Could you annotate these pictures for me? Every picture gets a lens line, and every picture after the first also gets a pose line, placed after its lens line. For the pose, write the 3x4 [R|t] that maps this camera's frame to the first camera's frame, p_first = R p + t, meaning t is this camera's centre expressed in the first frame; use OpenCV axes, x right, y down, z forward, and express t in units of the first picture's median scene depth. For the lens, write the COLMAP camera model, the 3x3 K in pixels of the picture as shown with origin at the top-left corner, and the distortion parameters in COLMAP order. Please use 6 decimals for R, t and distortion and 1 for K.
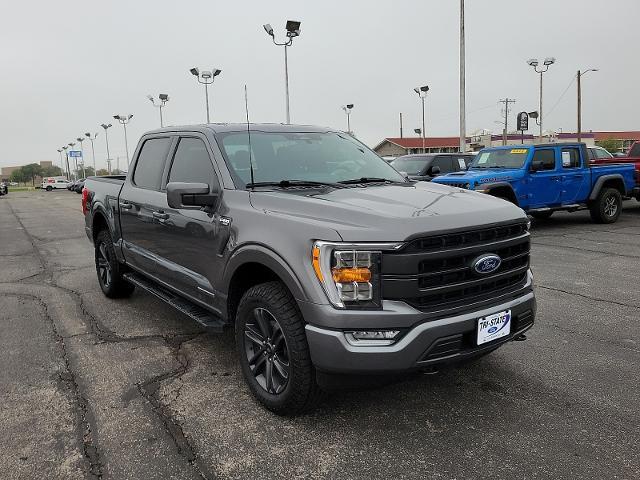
lens RADIAL K [[543.4, 0, 320.0], [0, 543.4, 240.0], [0, 0, 1]] dist [0.042100, -0.004502]
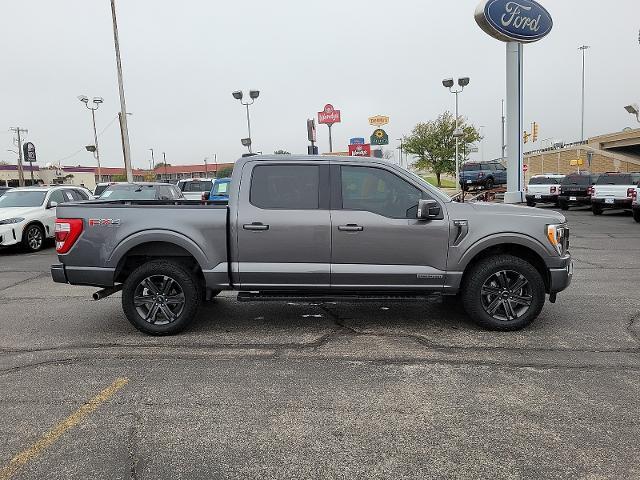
lens RADIAL K [[543.4, 0, 320.0], [0, 543.4, 240.0], [0, 0, 1]] dist [0.042100, -0.004502]
pose [[0.567274, -0.073285, 0.820262, -1.374674], [0.122636, 0.992444, 0.003856, -0.033791], [-0.814347, 0.098406, 0.571976, 0.372297]]
